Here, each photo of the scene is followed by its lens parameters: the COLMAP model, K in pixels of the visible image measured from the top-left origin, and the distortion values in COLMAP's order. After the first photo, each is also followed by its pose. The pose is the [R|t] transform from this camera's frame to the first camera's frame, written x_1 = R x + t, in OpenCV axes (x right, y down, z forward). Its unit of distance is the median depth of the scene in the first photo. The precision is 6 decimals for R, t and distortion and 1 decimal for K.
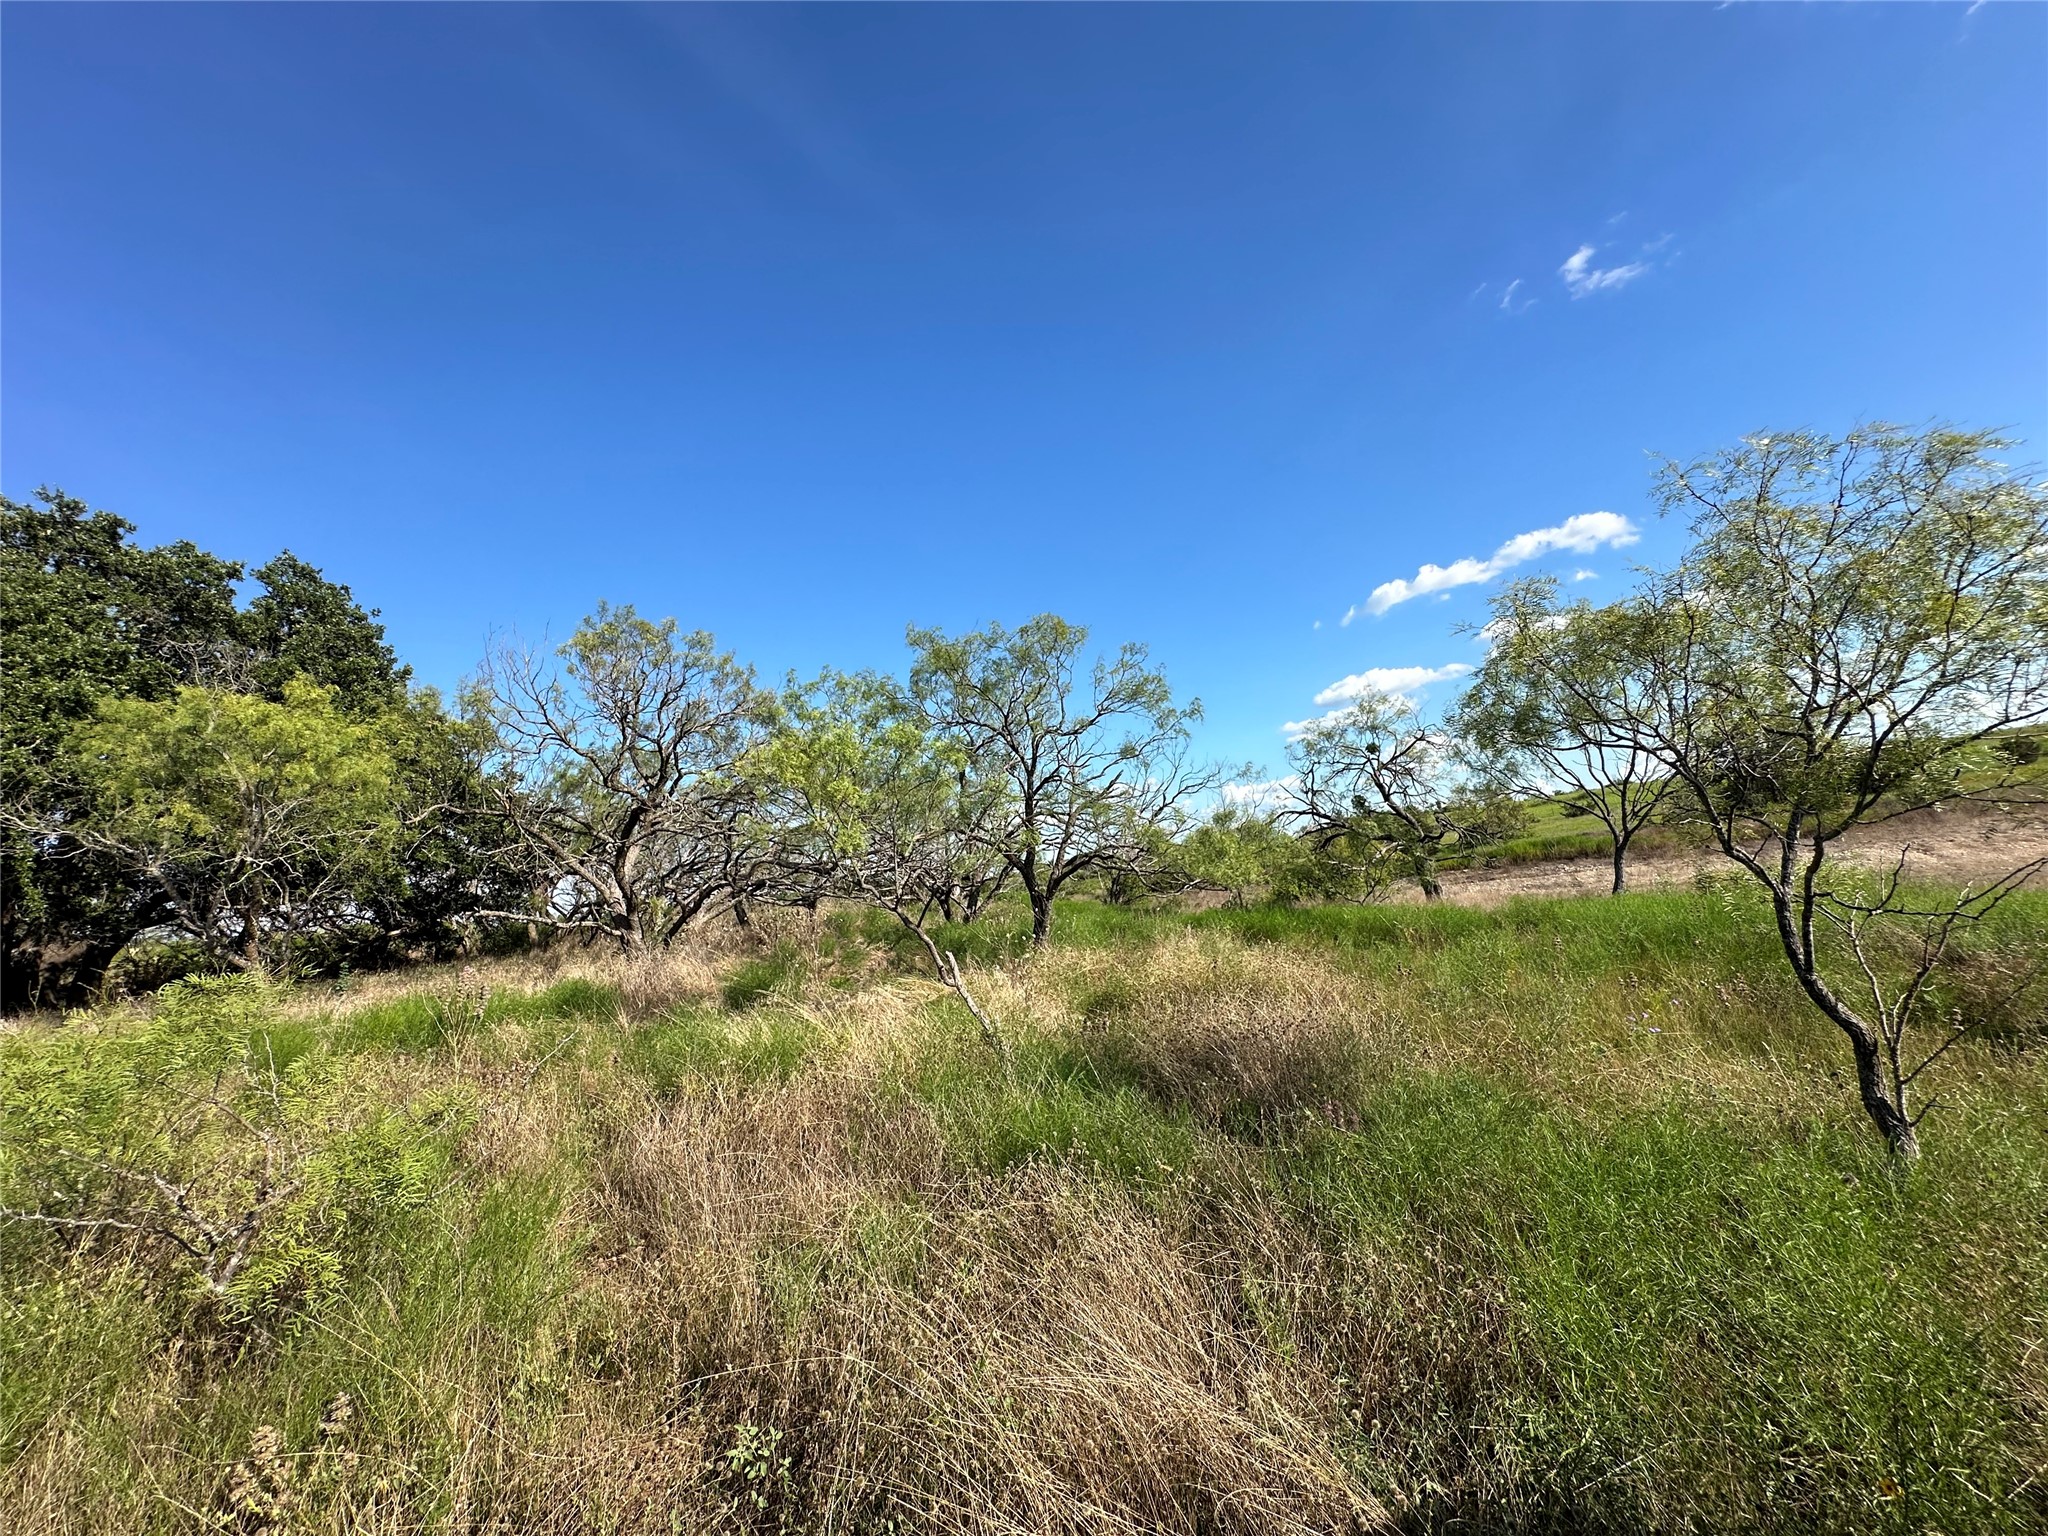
lens RADIAL K [[814.8, 0, 1016.0], [0, 814.8, 763.4], [0, 0, 1]] dist [-0.001004, 0.001457]
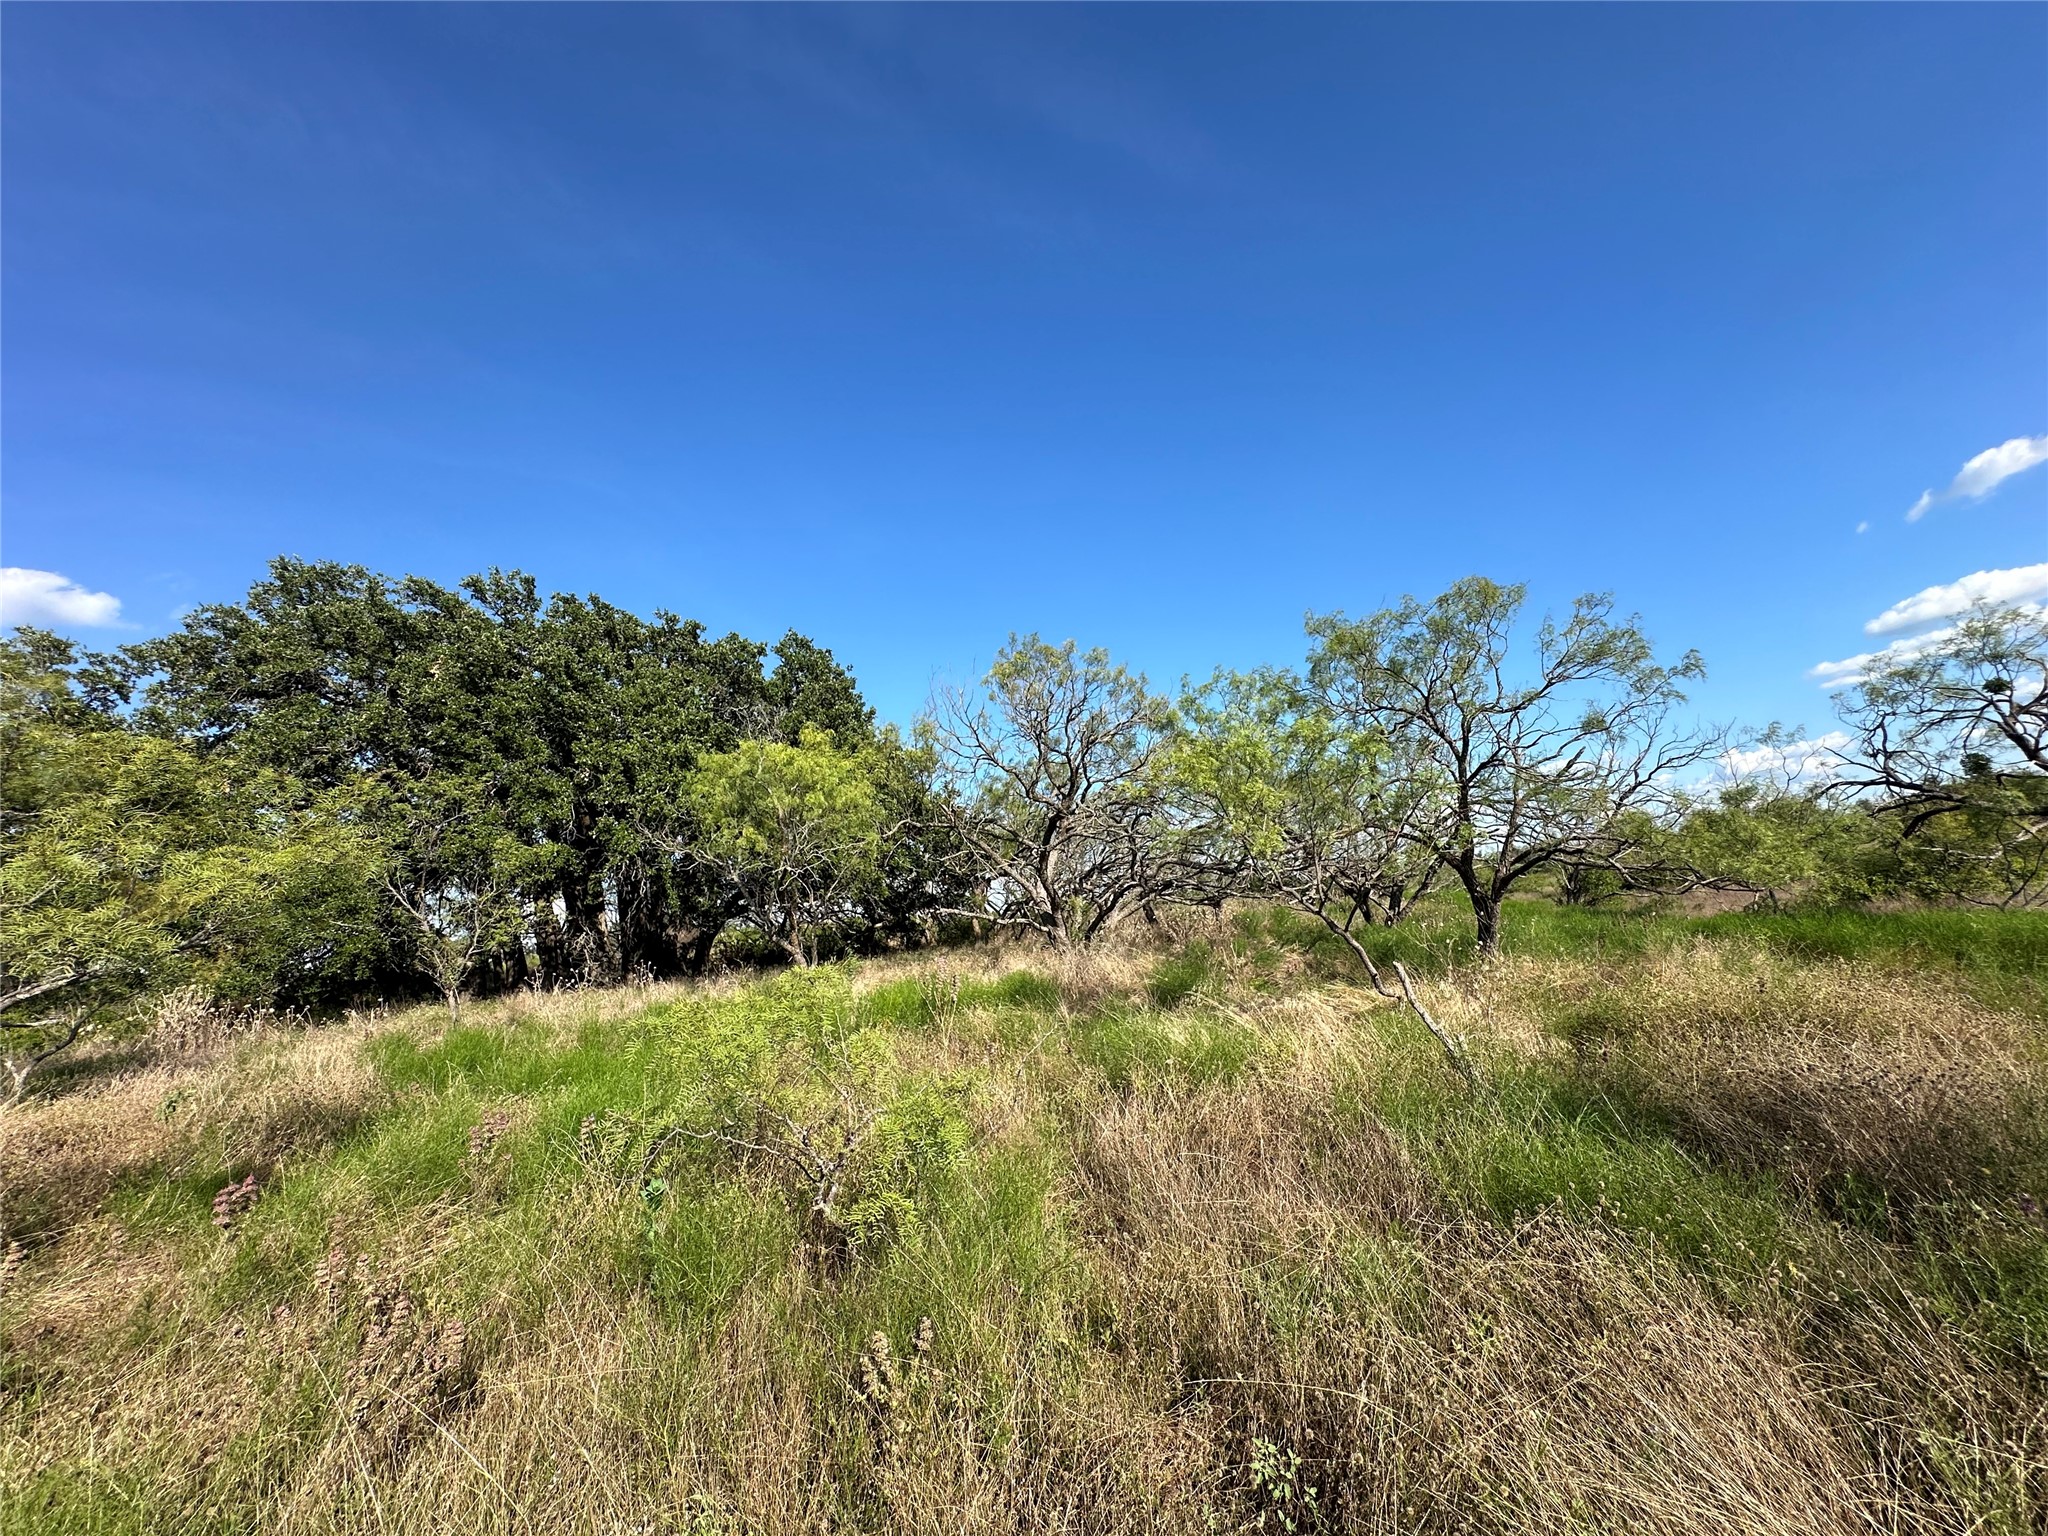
lens RADIAL K [[814.8, 0, 1029.3], [0, 814.8, 763.8], [0, 0, 1]] dist [-0.001004, 0.001457]
pose [[0.896561, -0.071272, -0.437148, -0.014817], [0.072519, 0.997271, -0.013862, -0.003761], [0.436943, -0.019273, 0.899283, -0.001588]]
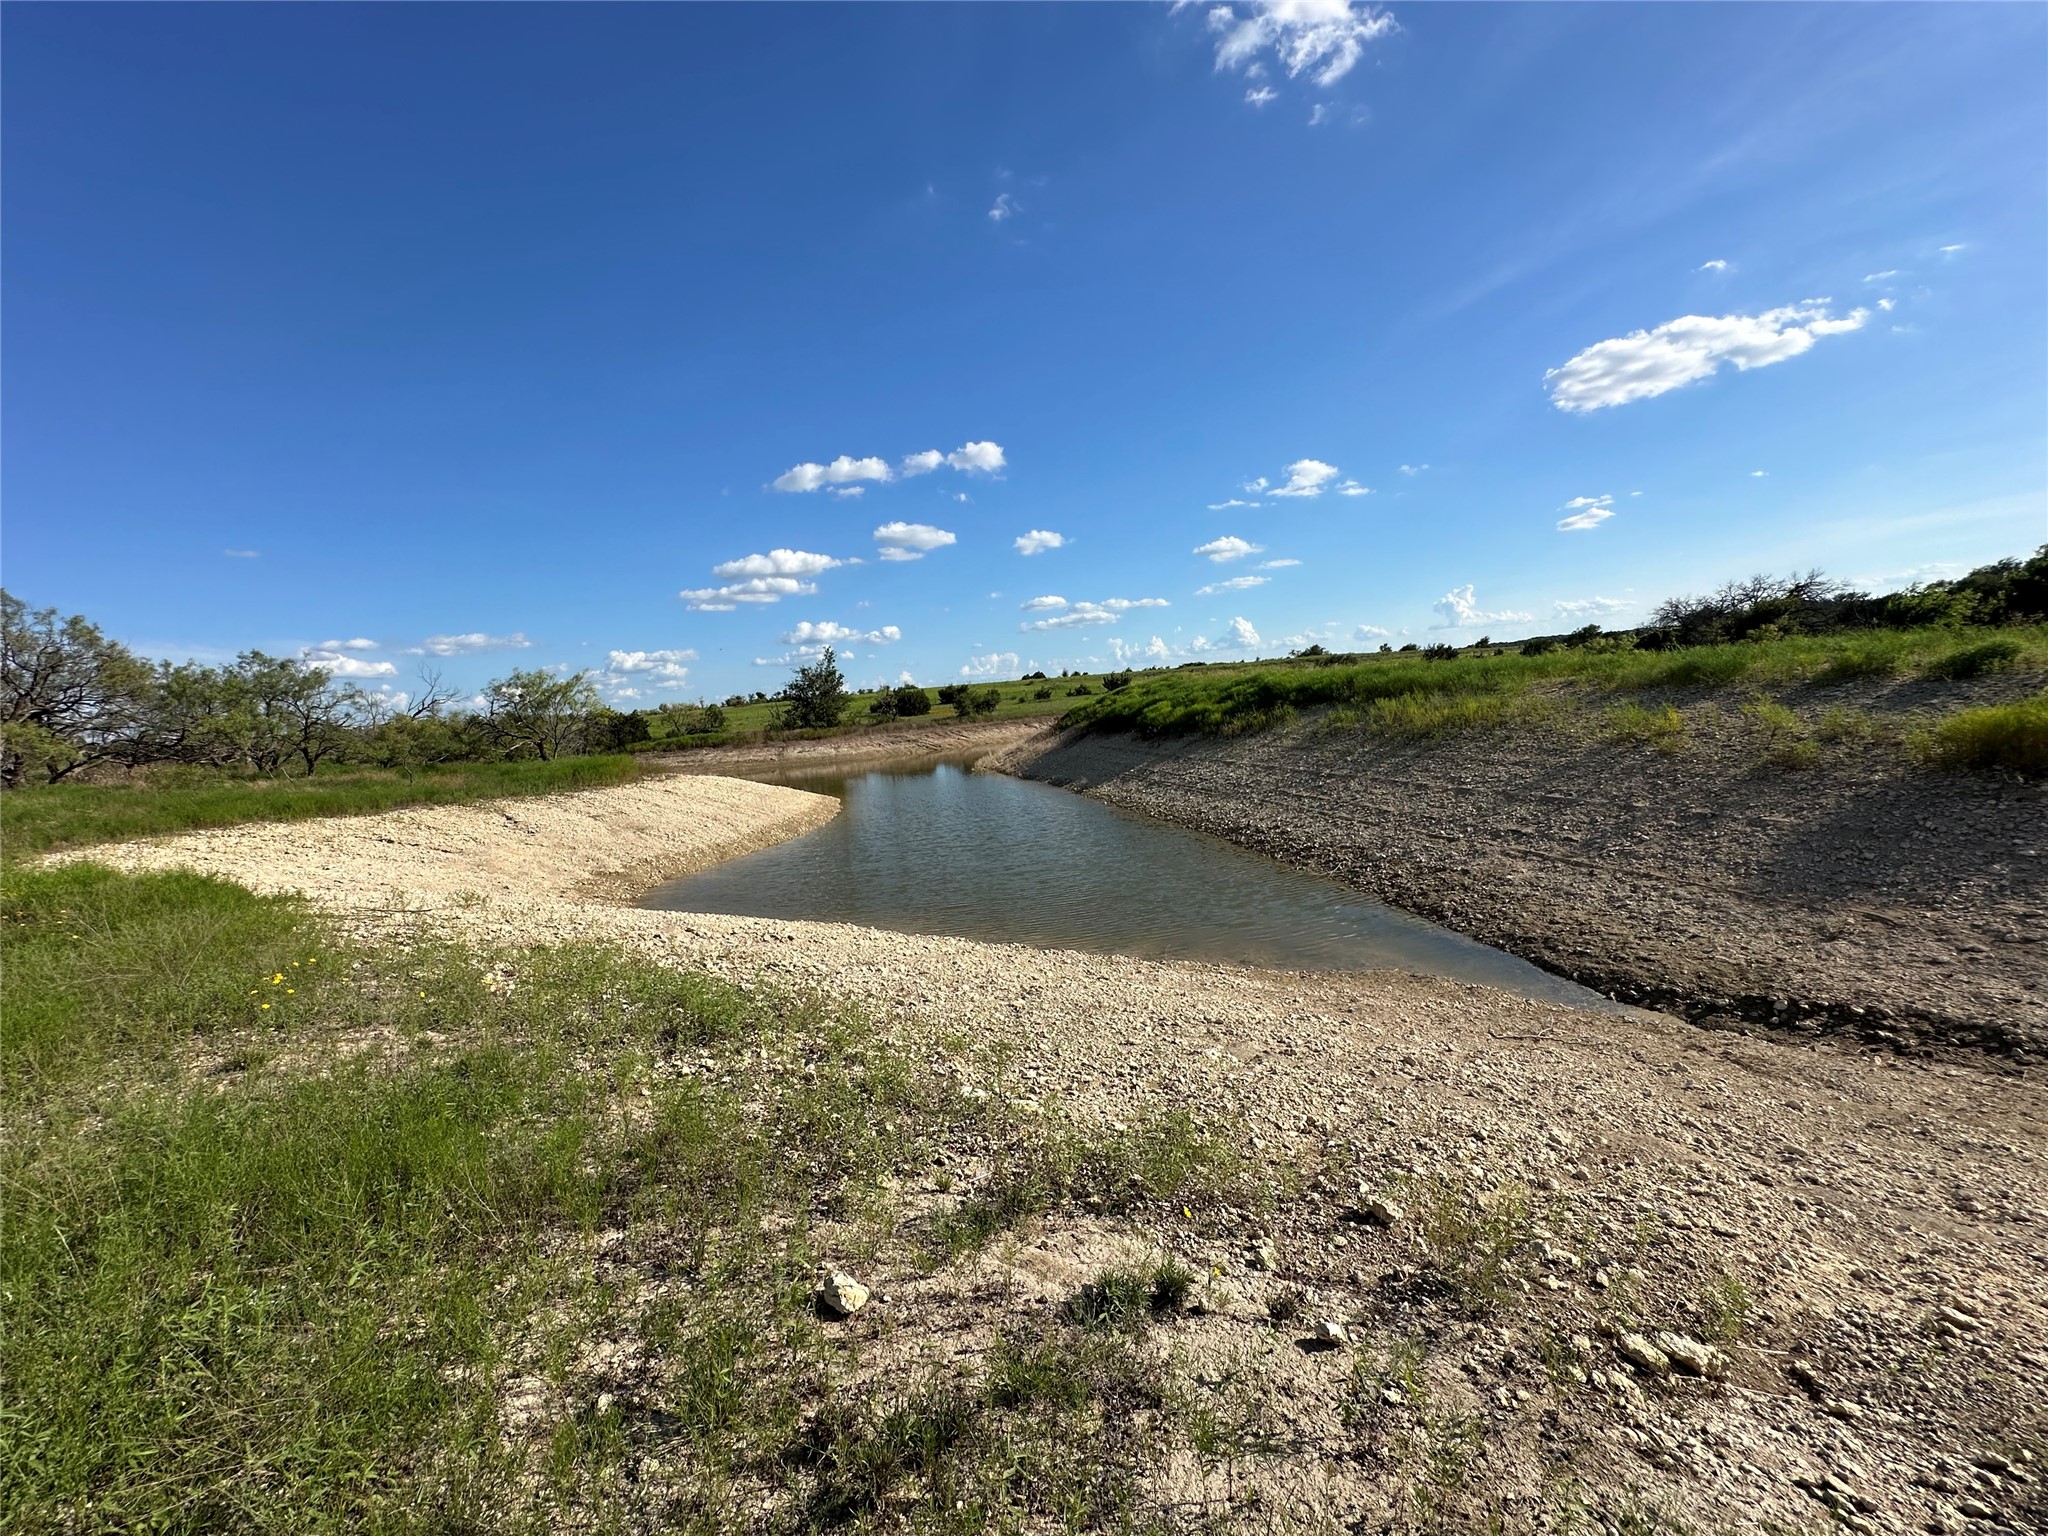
lens RADIAL K [[814.8, 0, 1024.5], [0, 814.8, 779.5], [0, 0, 1]] dist [-0.001004, 0.001457]
pose [[0.752800, 0.009744, 0.658177, 0.031731], [-0.125778, 0.983596, 0.129298, -0.466052], [-0.646121, -0.180120, 0.741677, -2.812746]]
